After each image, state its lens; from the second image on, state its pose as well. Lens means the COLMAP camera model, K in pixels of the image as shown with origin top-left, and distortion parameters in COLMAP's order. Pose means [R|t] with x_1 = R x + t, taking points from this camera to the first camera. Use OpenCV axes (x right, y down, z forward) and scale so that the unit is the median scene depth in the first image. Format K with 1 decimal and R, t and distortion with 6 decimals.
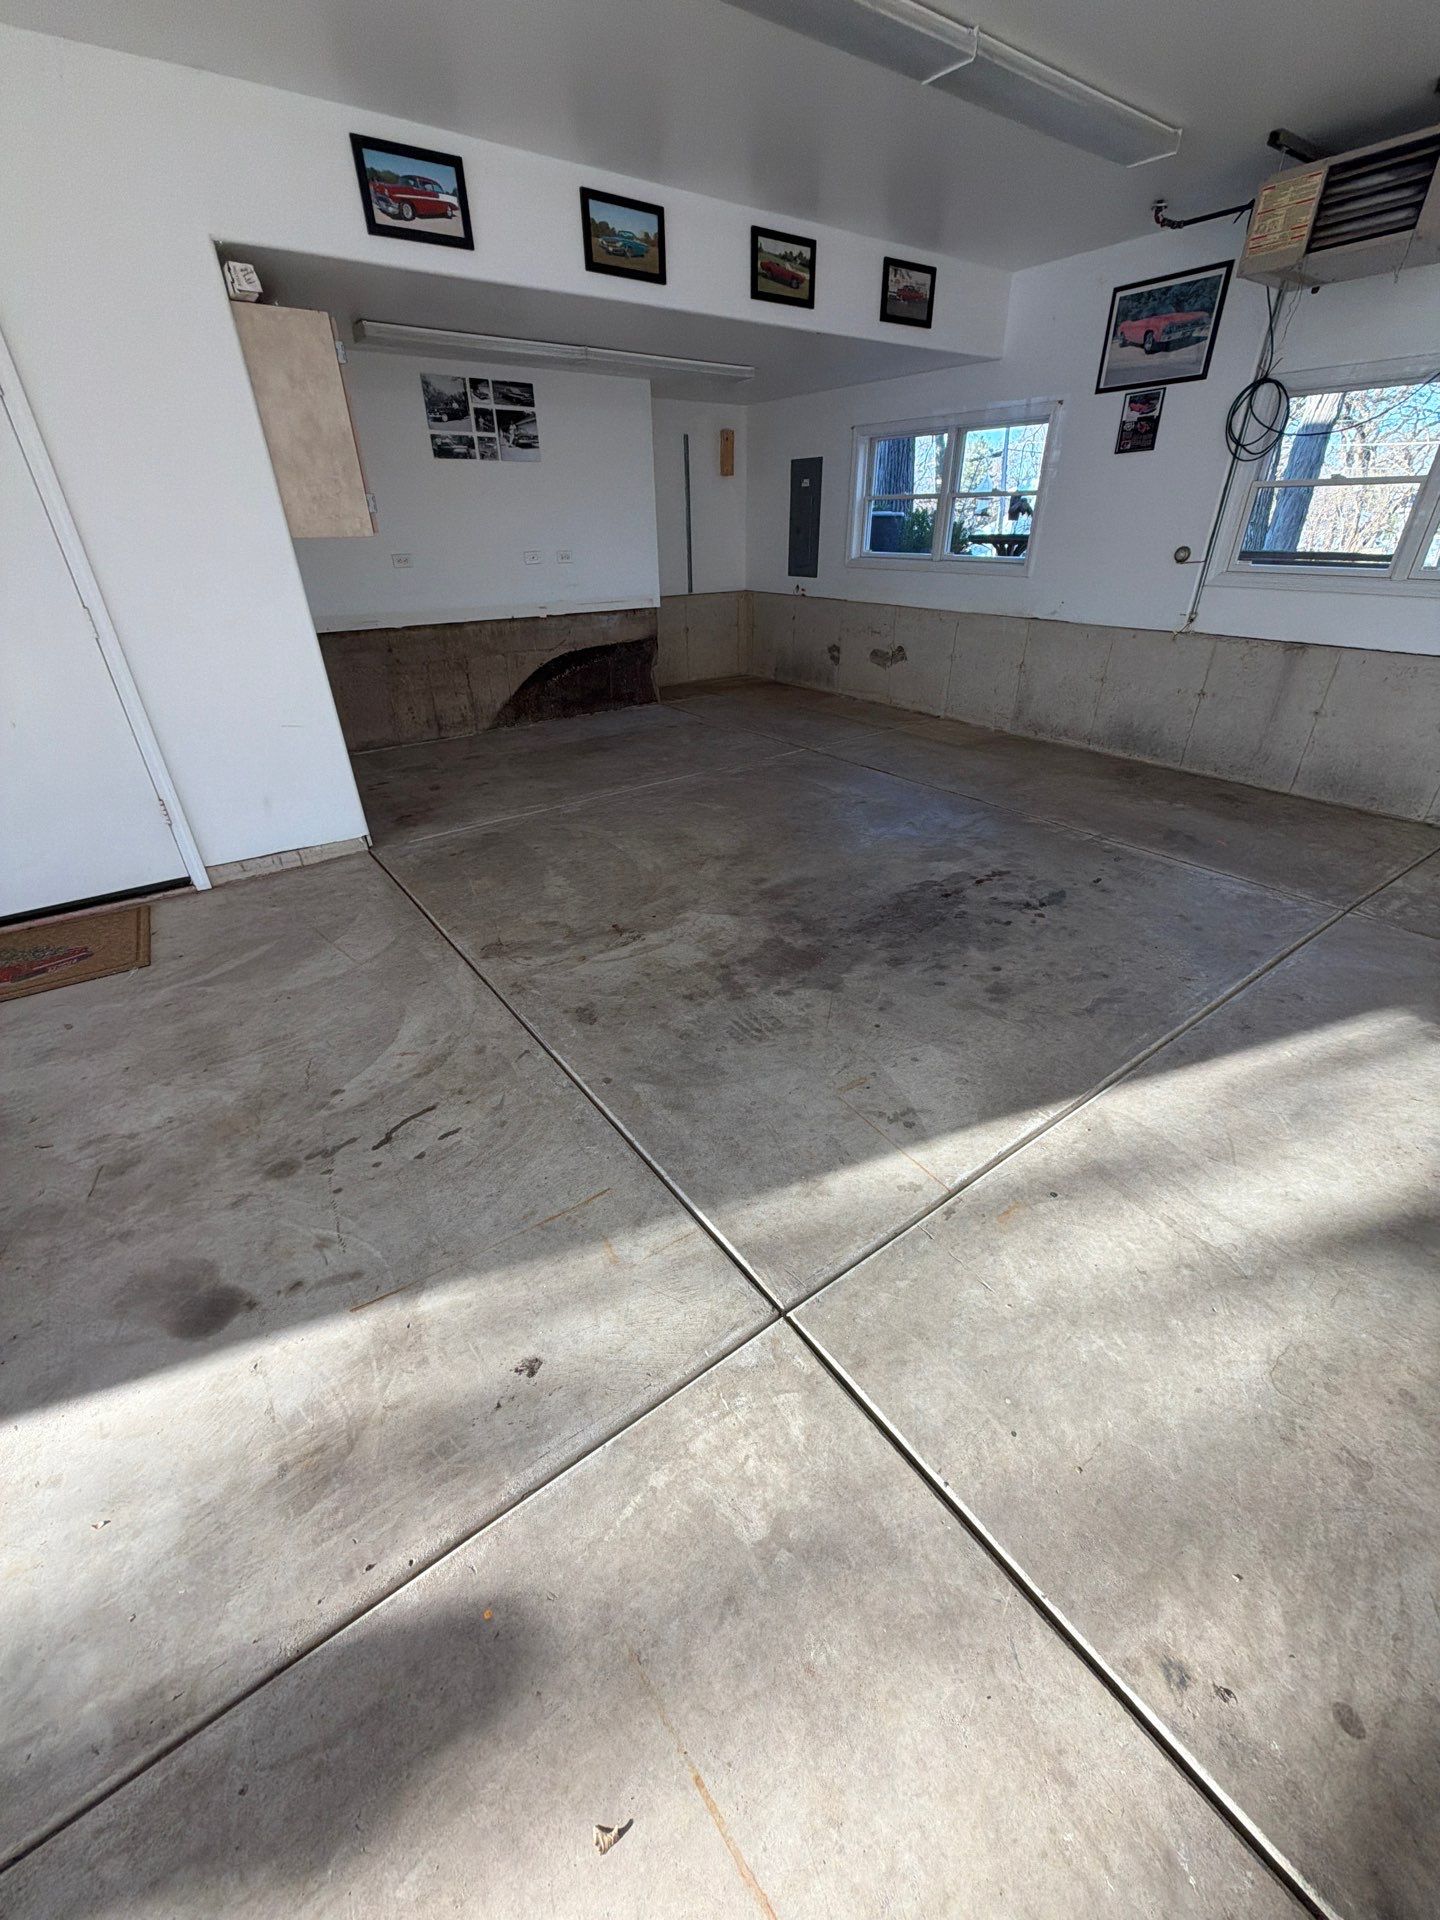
lens RADIAL K [[763.4, 0, 723.9], [0, 763.4, 961.0], [0, 0, 1]] dist [-0.000302, 0.000298]
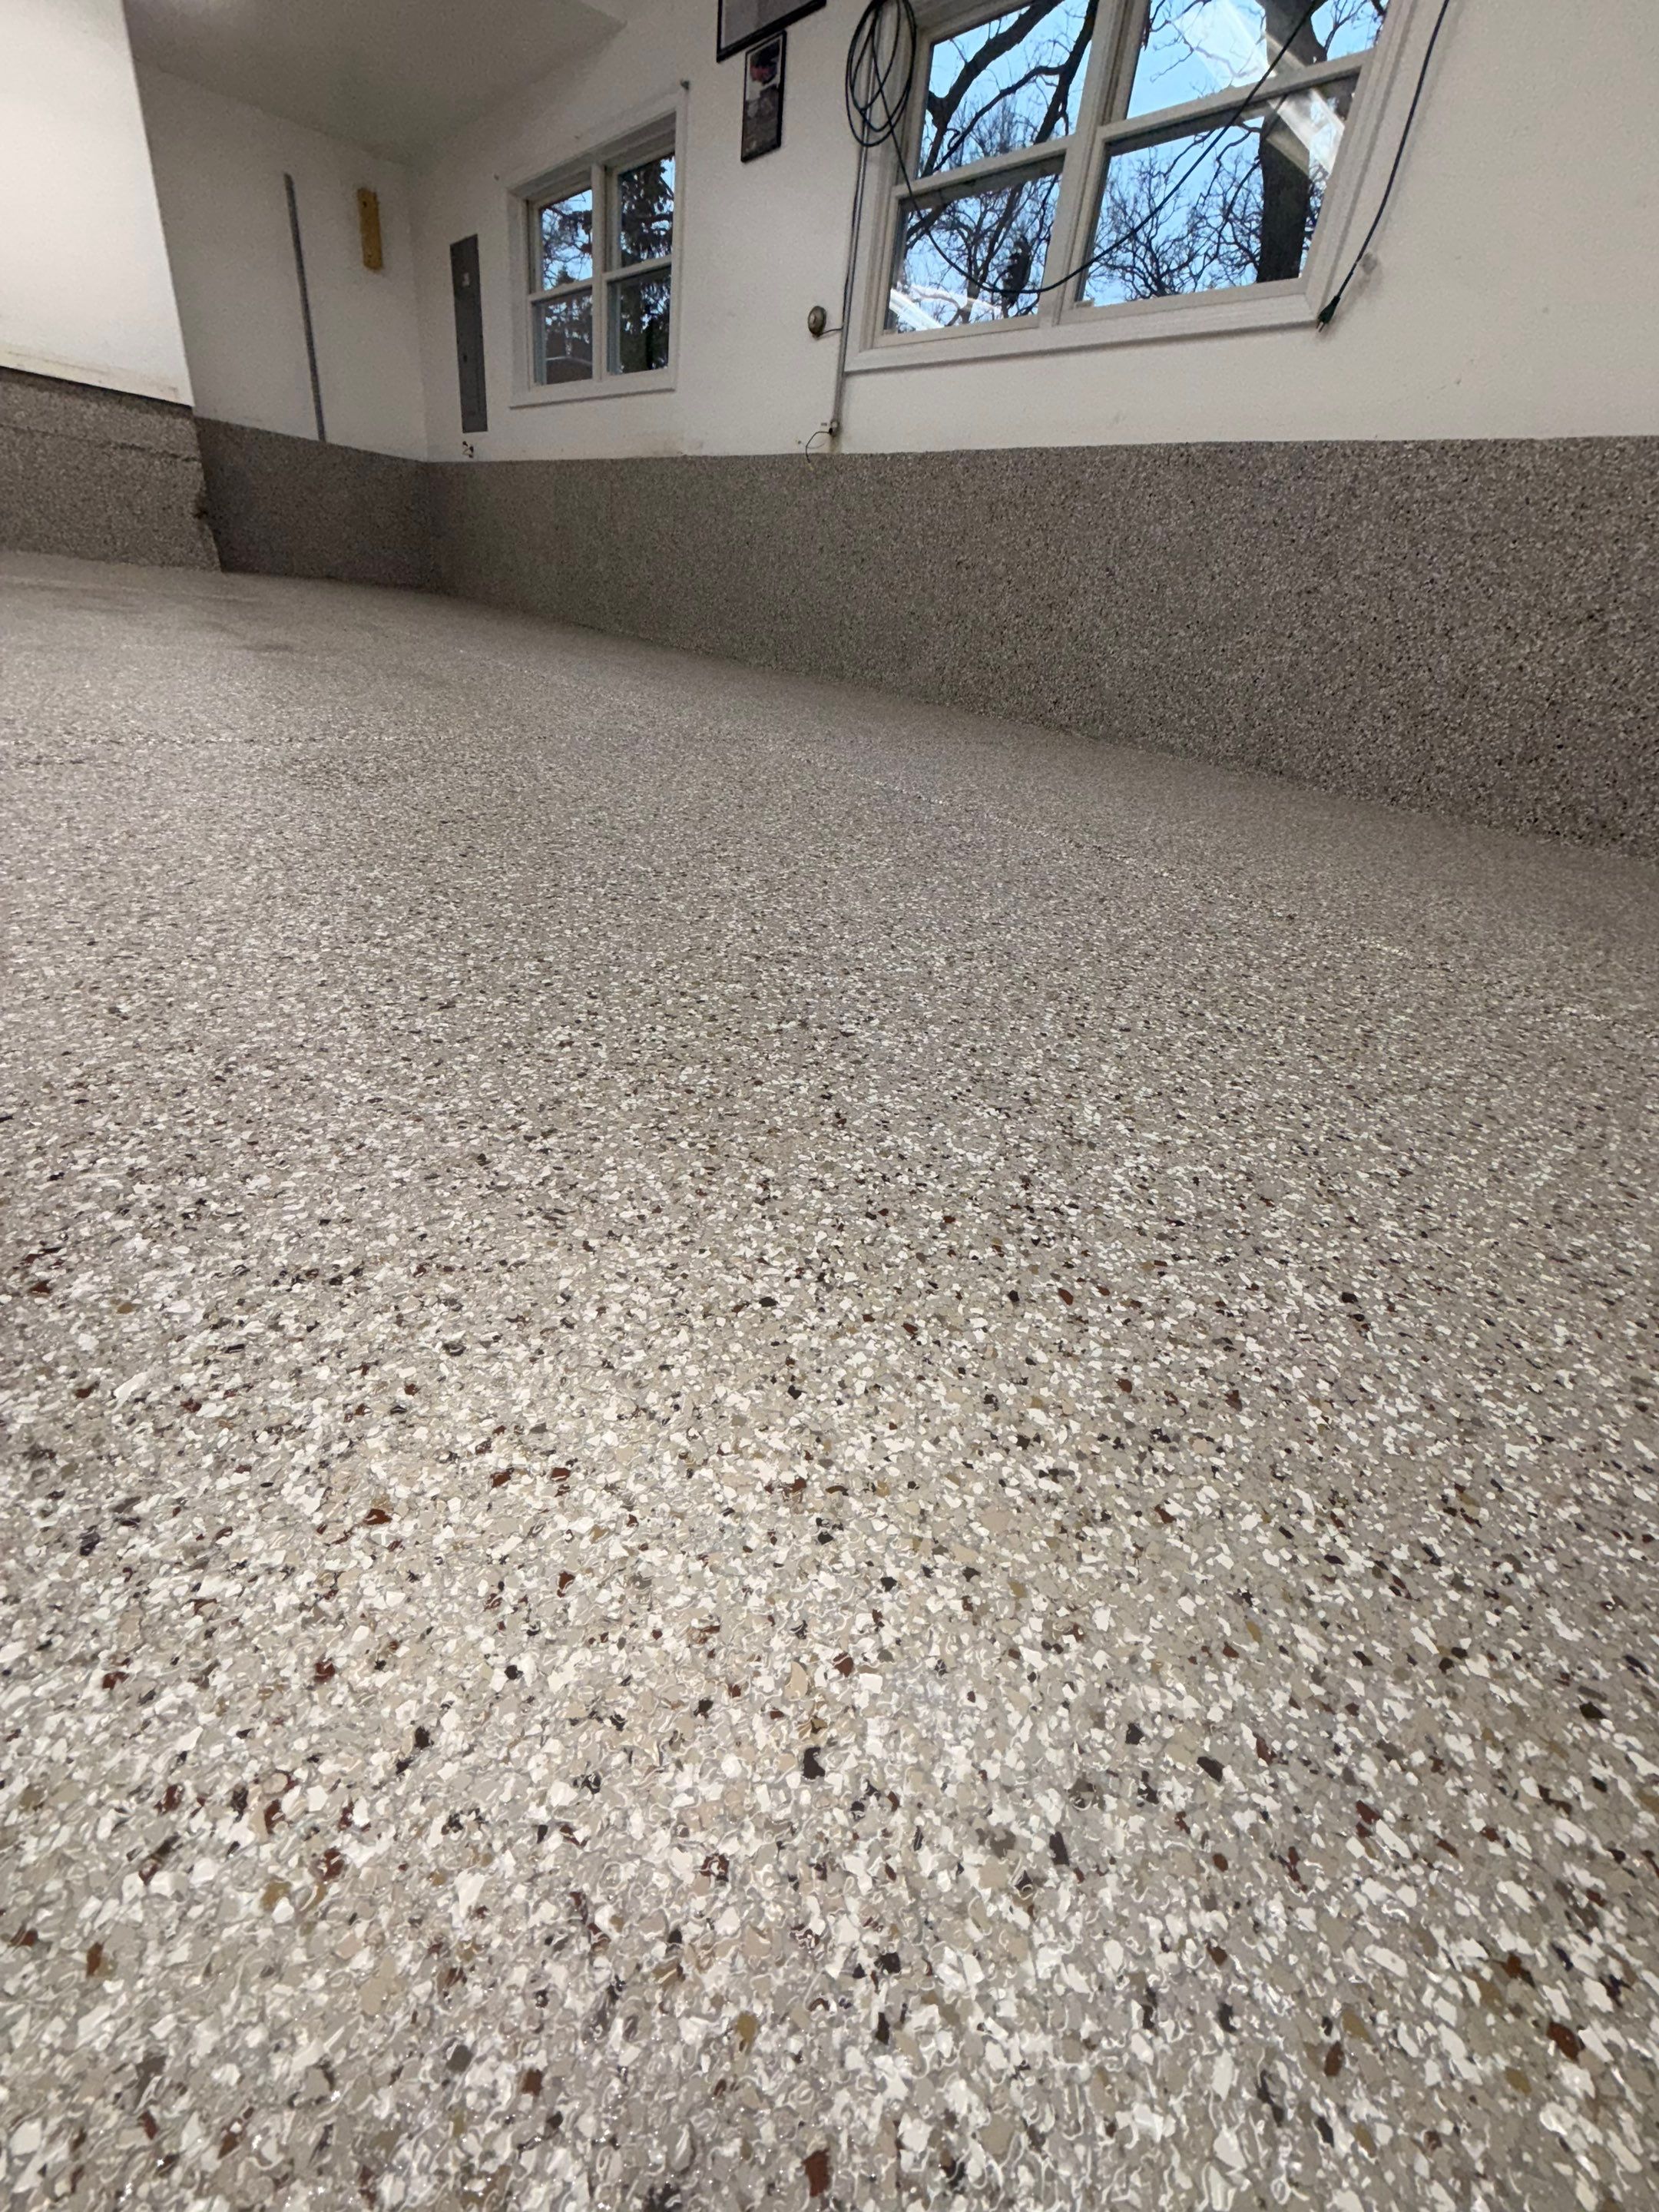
lens RADIAL K [[879.4, 0, 831.4], [0, 879.4, 1099.4], [0, 0, 1]] dist [-0.000302, 0.000298]
pose [[0.988280, 0.079540, 0.130292, 0.636109], [-0.078283, 0.996822, -0.014754, 0.147160], [-0.131051, 0.004381, 0.991366, 0.298448]]
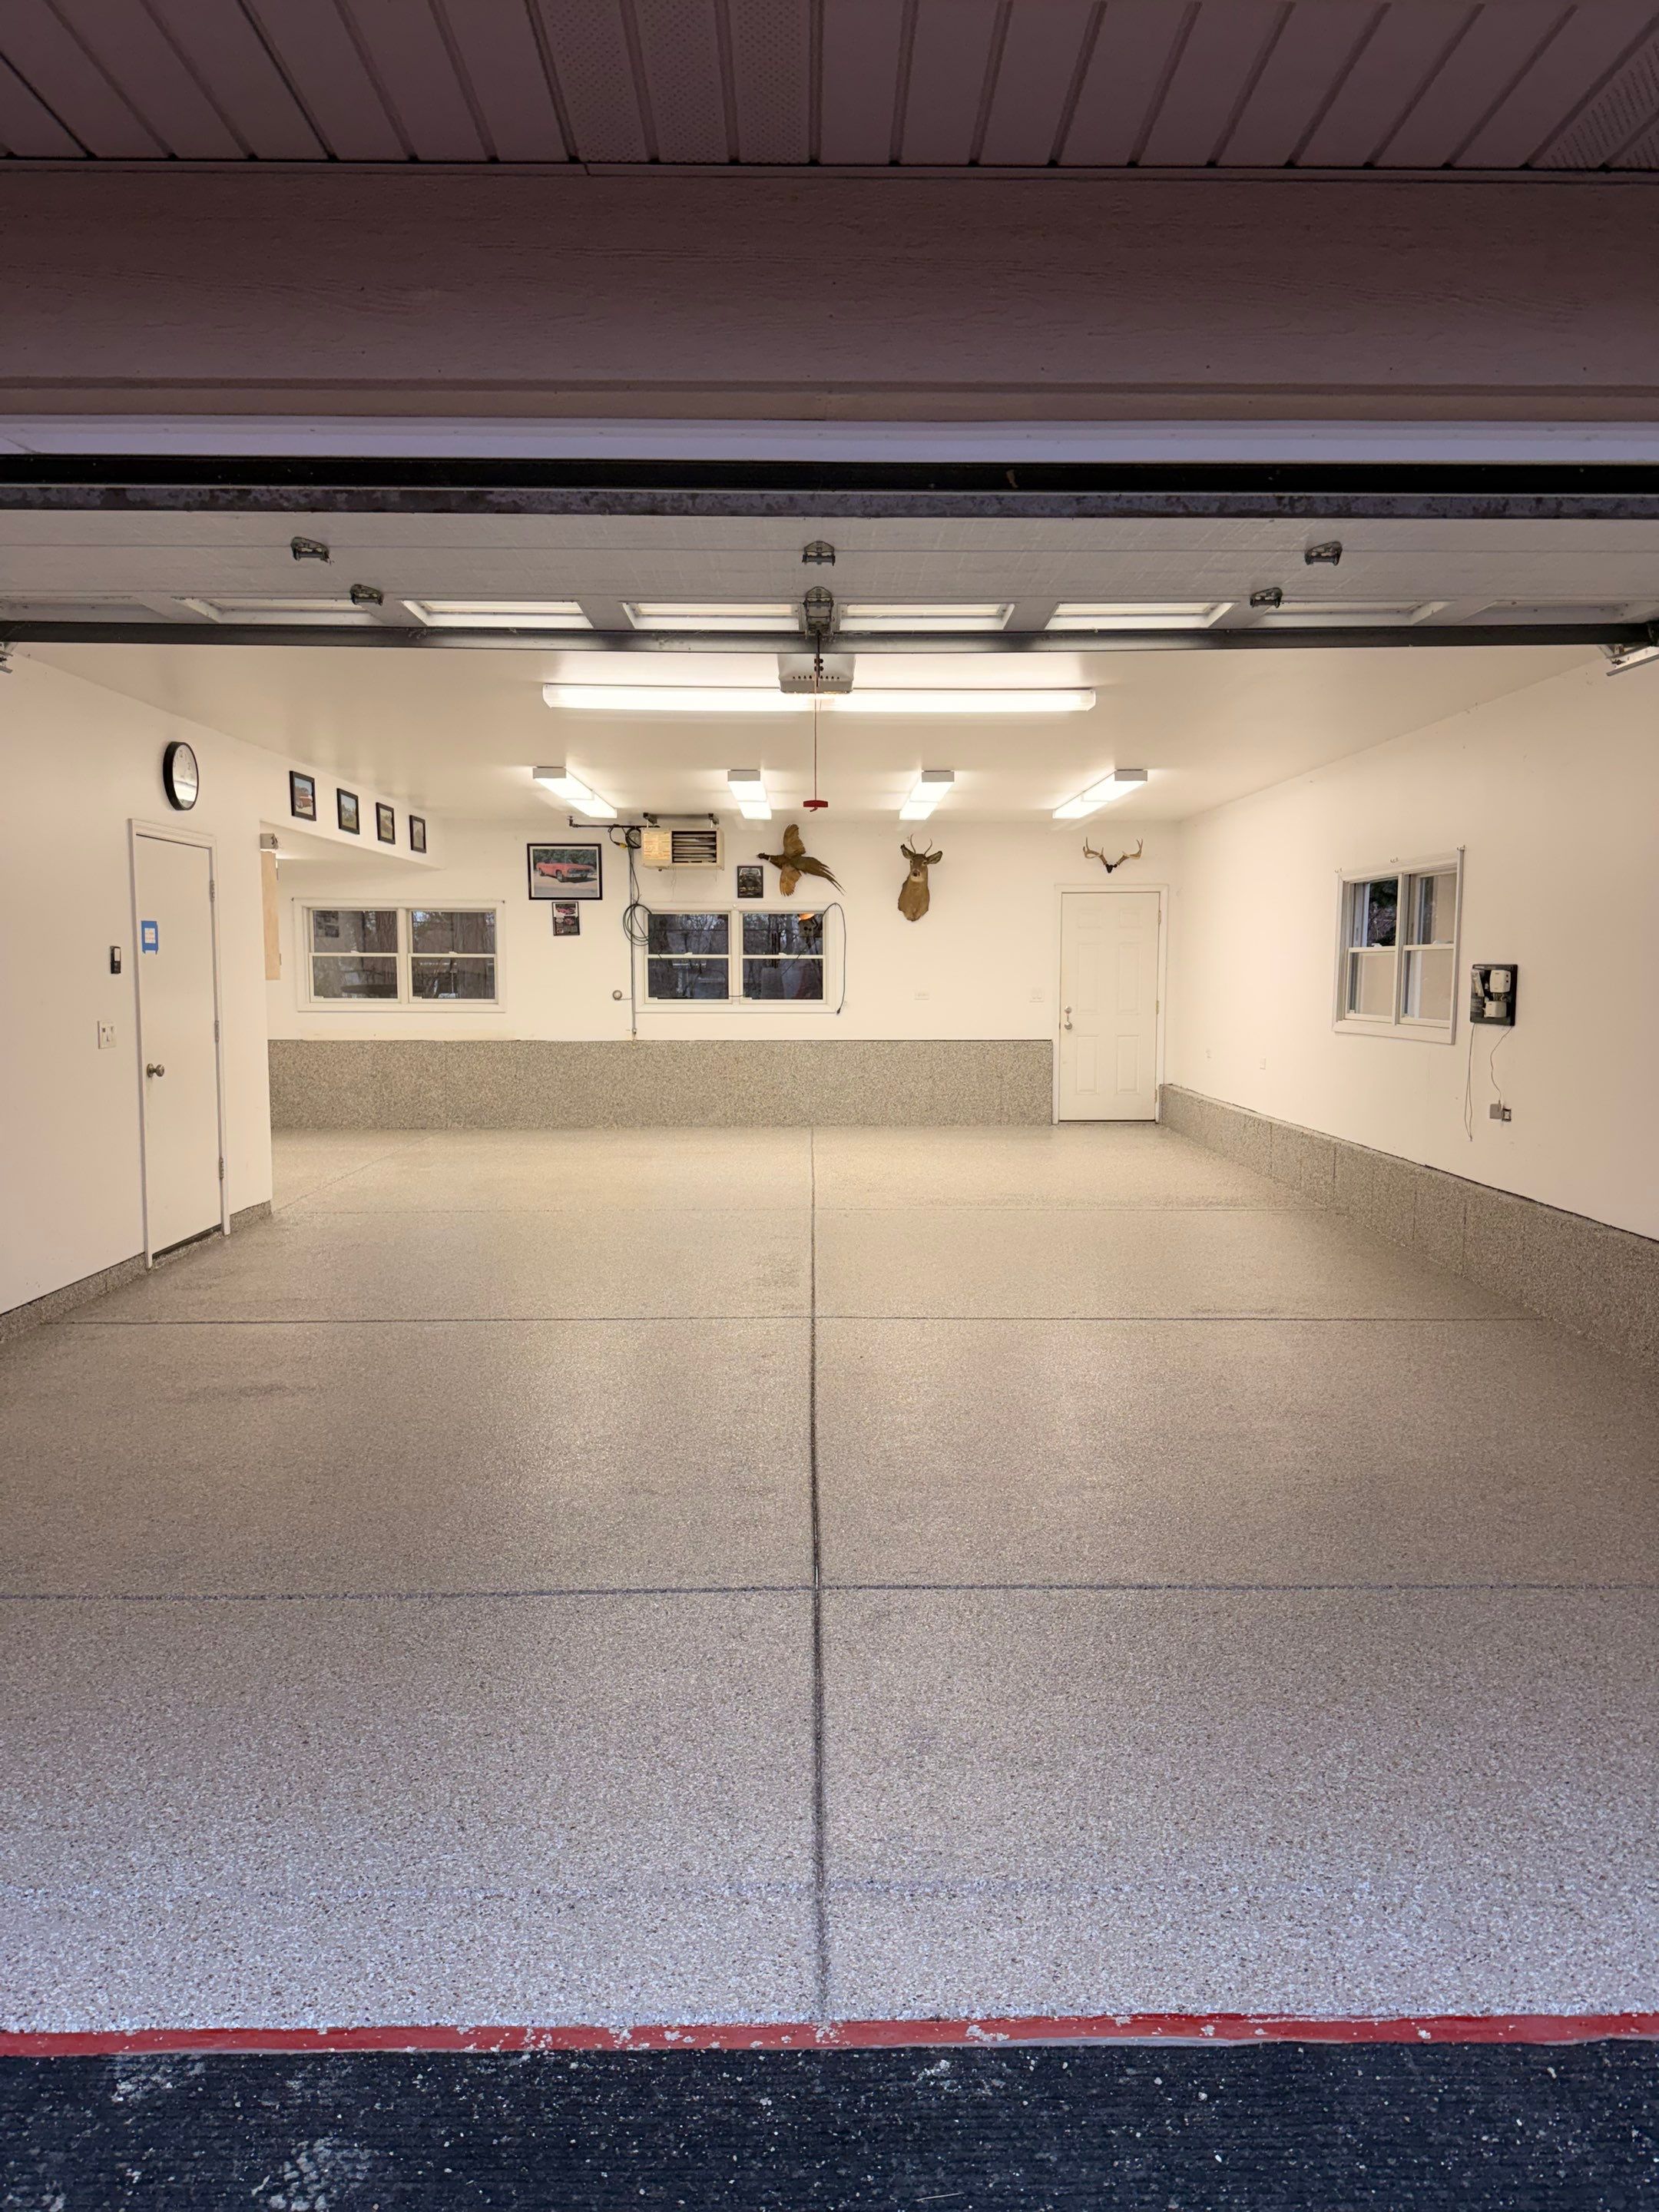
lens RADIAL K [[1548.5, 0, 829.5], [0, 1548.5, 1075.3], [0, 0, 1]] dist [0.052094, -0.064380]
pose [[0.582147, -0.047305, 0.811706, -1.867315], [0.403418, 0.883566, -0.237835, 0.577522], [-0.705945, 0.465912, 0.533449, -0.977527]]
